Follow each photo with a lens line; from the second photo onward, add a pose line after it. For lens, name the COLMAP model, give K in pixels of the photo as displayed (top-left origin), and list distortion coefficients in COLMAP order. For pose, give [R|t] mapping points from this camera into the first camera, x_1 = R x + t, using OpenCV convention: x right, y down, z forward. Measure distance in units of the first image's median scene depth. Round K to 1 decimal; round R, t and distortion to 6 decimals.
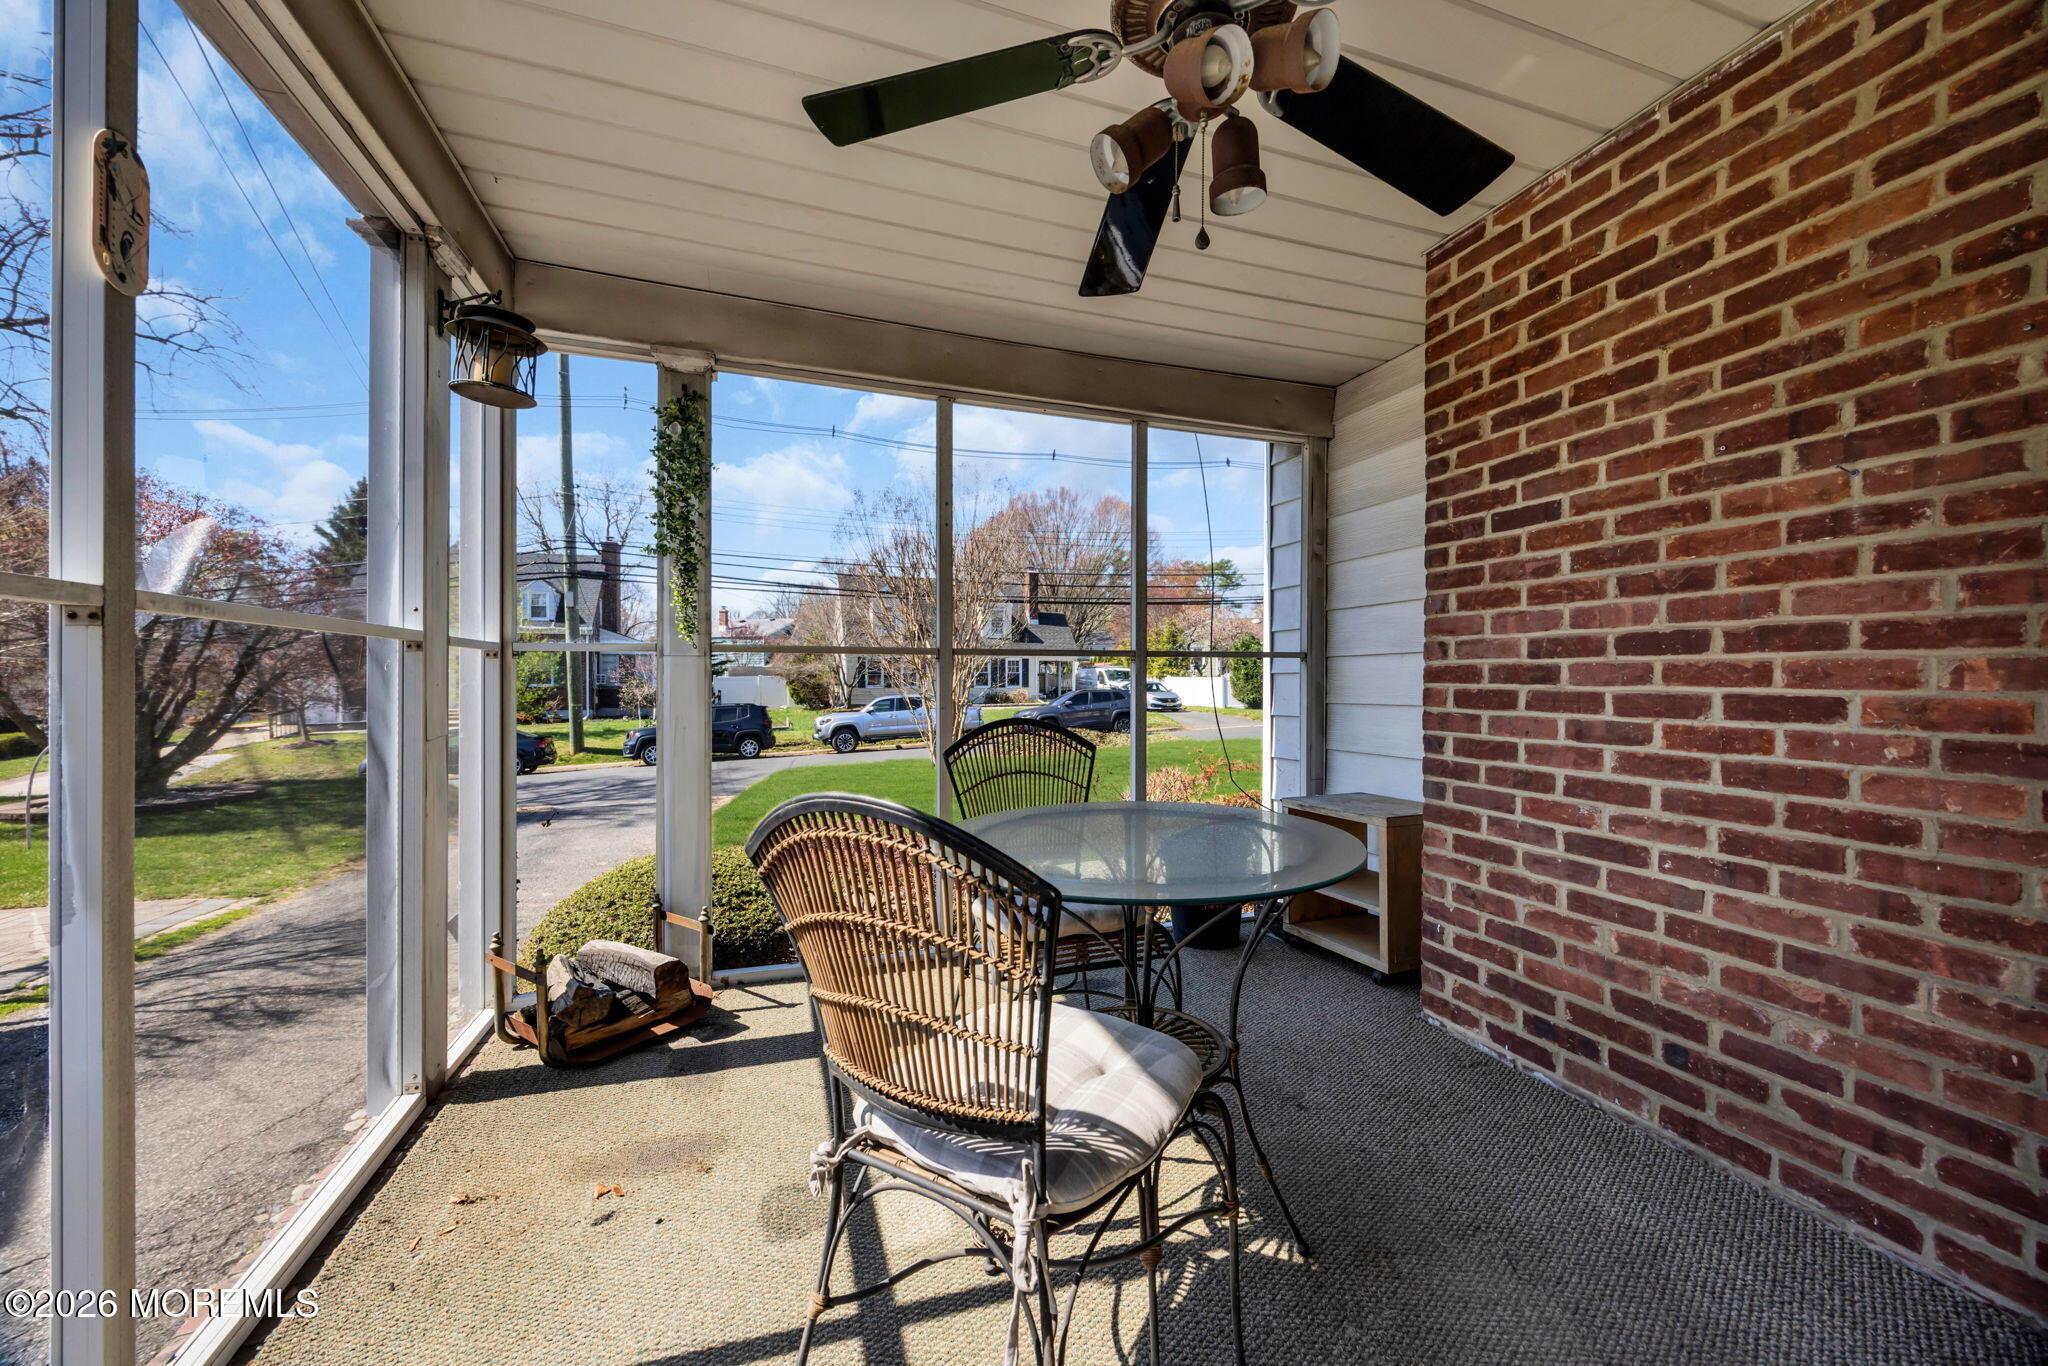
lens RADIAL K [[785.7, 0, 1034.7], [0, 785.7, 684.1], [0, 0, 1]] dist [0.001103, -0.000074]
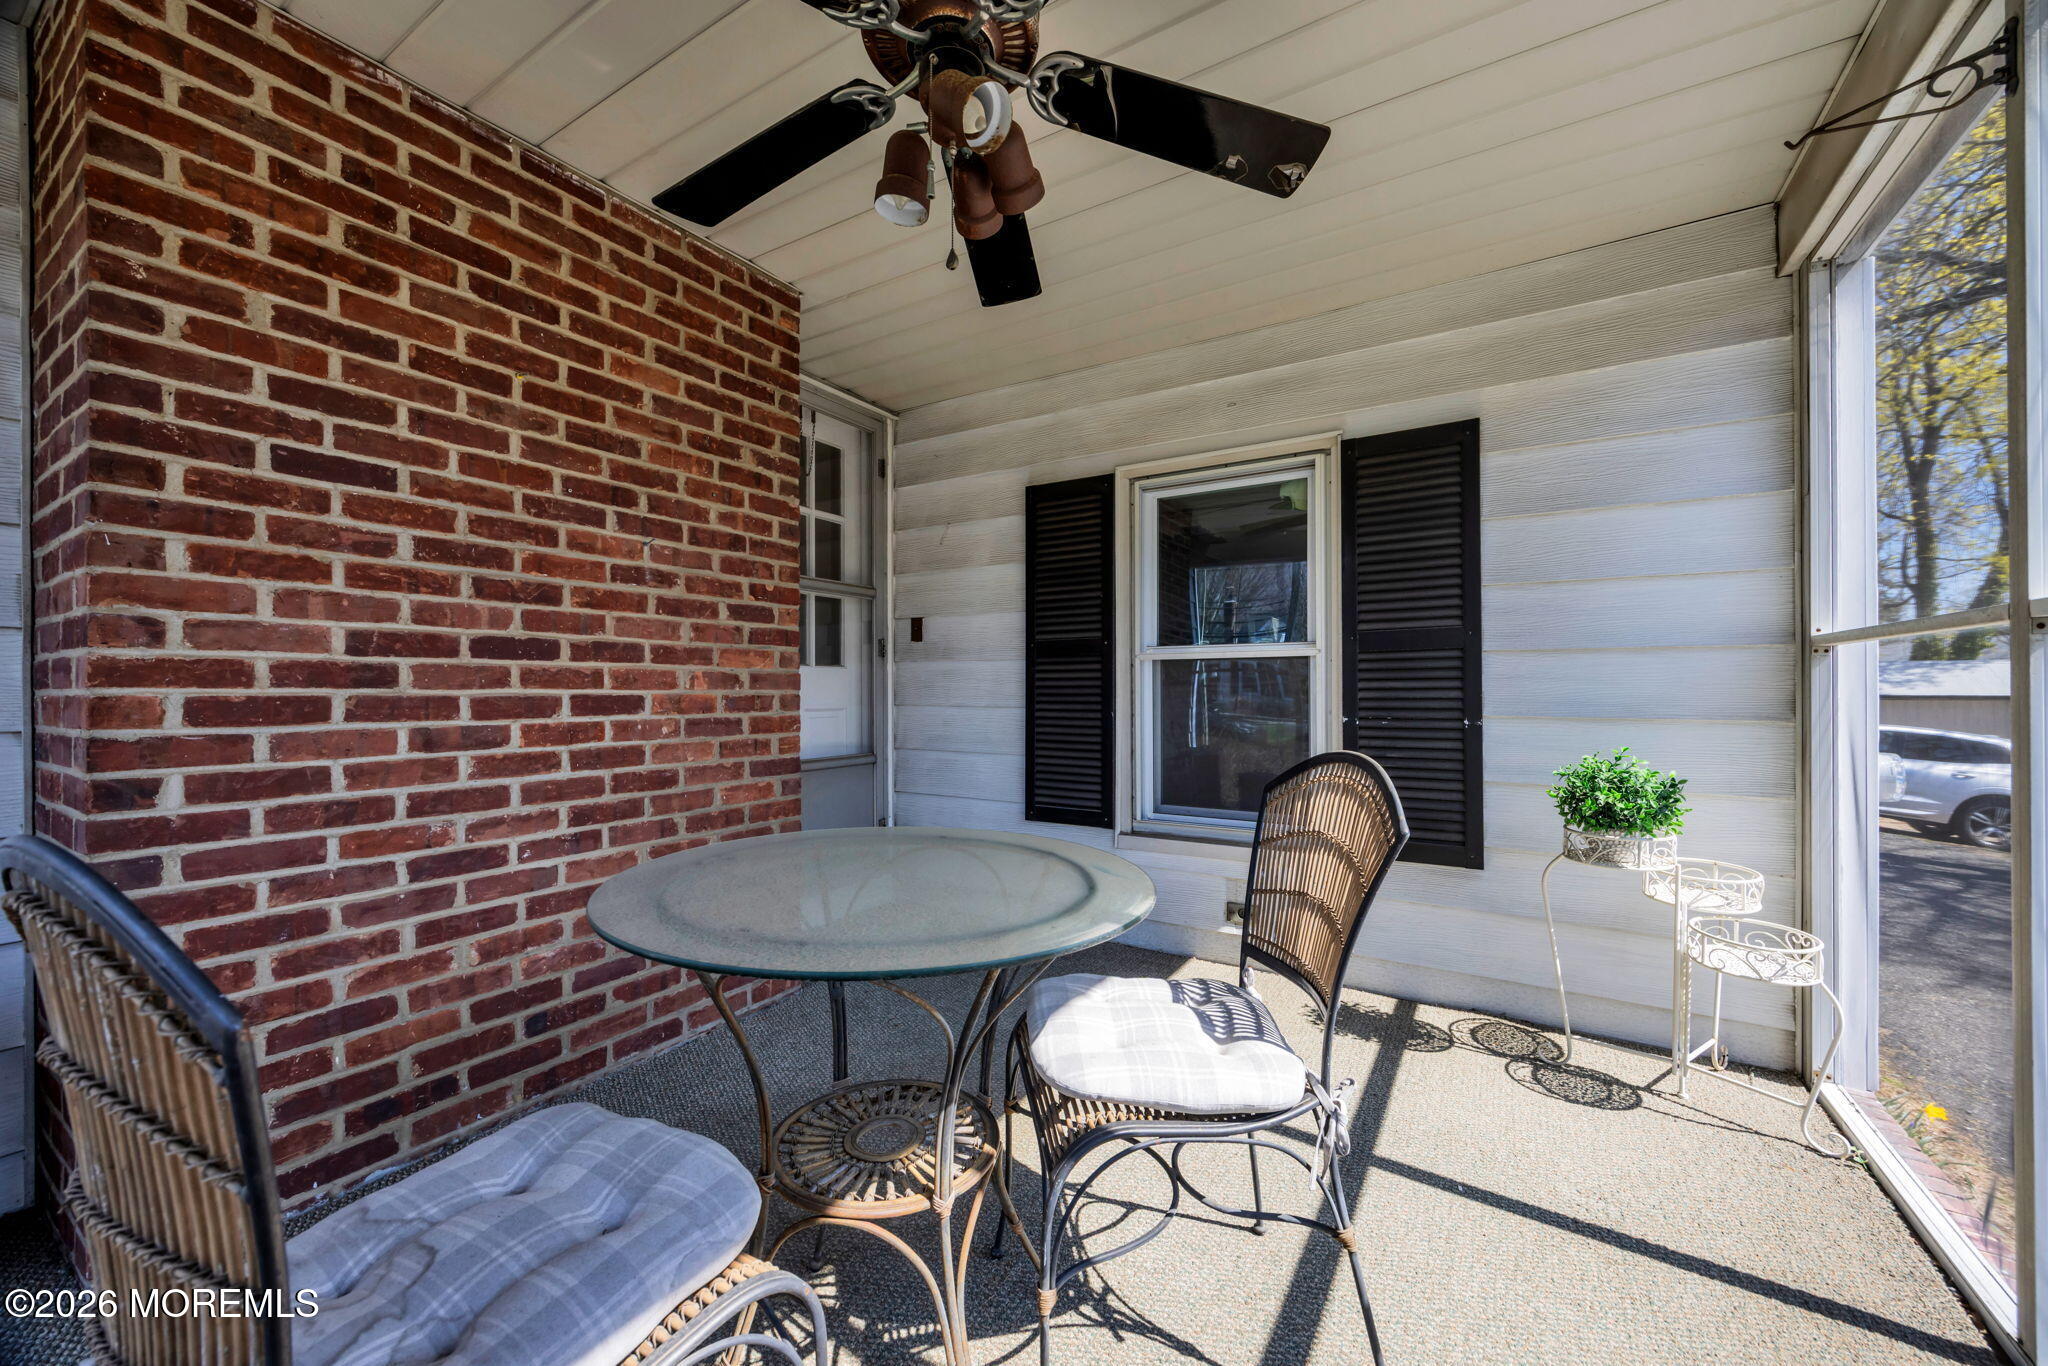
lens RADIAL K [[785.7, 0, 1034.7], [0, 785.7, 684.1], [0, 0, 1]] dist [0.001103, -0.000074]
pose [[-0.633538, 0.001176, 0.773711, -0.452686], [0.003879, 0.999991, 0.001656, -0.002952], [-0.773702, 0.004050, -0.633537, 1.088357]]
